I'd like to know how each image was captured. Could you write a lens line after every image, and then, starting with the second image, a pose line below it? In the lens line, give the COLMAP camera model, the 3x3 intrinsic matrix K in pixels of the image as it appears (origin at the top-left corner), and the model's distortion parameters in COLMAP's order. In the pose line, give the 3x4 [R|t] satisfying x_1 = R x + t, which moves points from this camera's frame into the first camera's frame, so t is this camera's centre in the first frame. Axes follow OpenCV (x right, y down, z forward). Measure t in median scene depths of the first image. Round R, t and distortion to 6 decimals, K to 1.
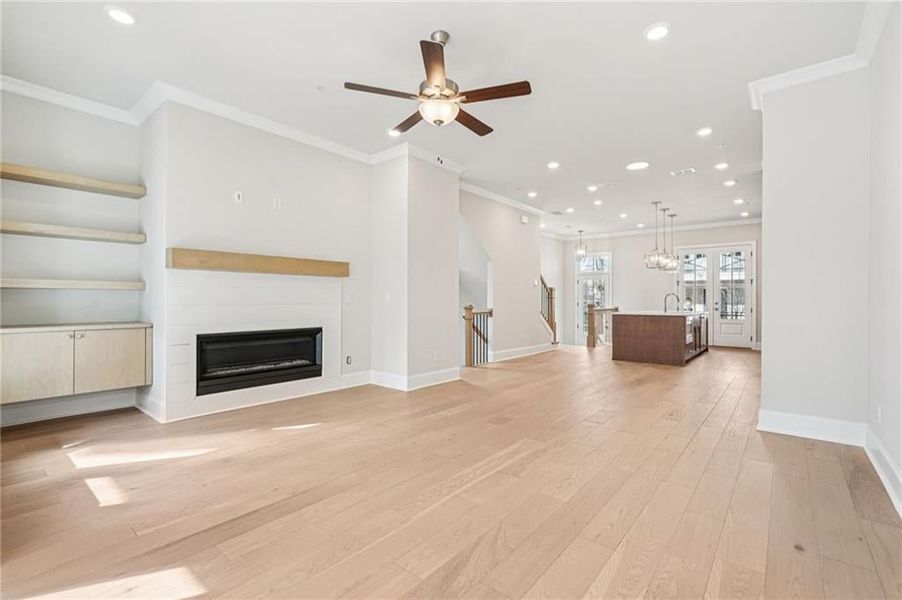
lens RADIAL K [[405.4, 0, 452.0], [0, 405.4, 300.3], [0, 0, 1]] dist [-0.009239, 0.005519]
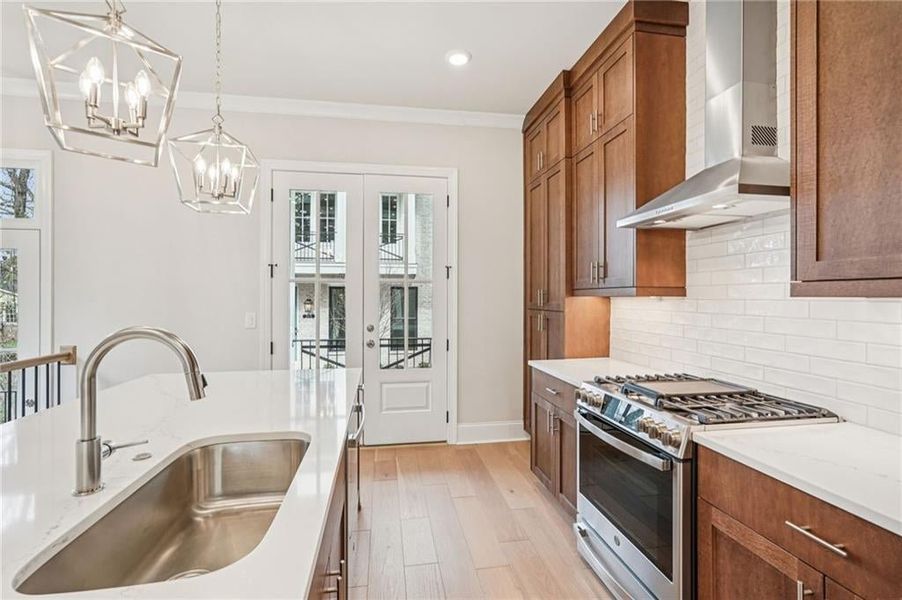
lens RADIAL K [[405.4, 0, 448.5], [0, 405.4, 295.5], [0, 0, 1]] dist [-0.009239, 0.005519]
pose [[0.657338, -0.001979, 0.753594, 0.865868], [0.003800, 0.999993, -0.000689, -0.045154], [-0.753587, 0.003316, 0.657340, 1.442501]]
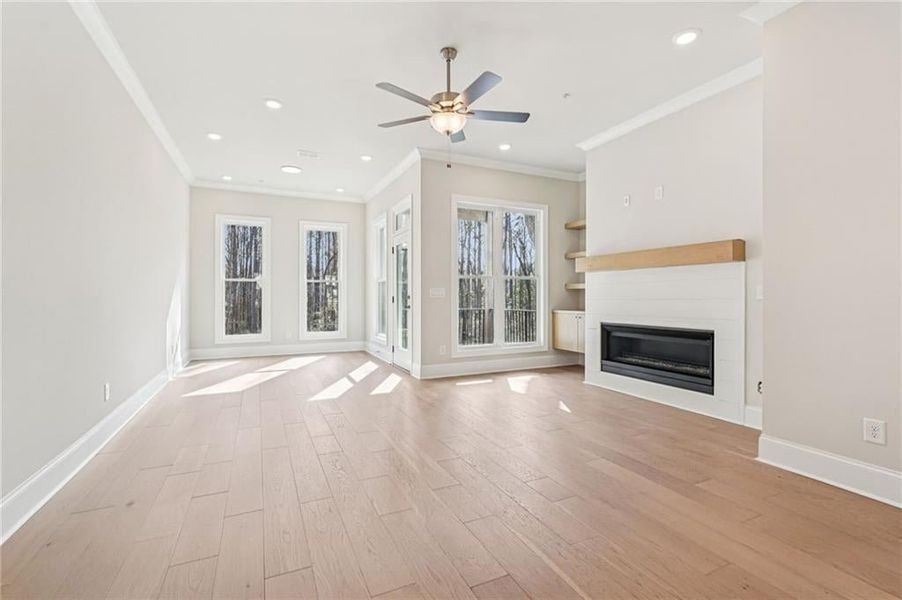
lens RADIAL K [[405.4, 0, 445.2], [0, 405.4, 297.2], [0, 0, 1]] dist [-0.009239, 0.005519]
pose [[-0.431481, -0.001006, -0.902121, 0.576941], [-0.000016, 0.999999, -0.001108, 0.004825], [0.902122, -0.000464, -0.431481, 0.880503]]
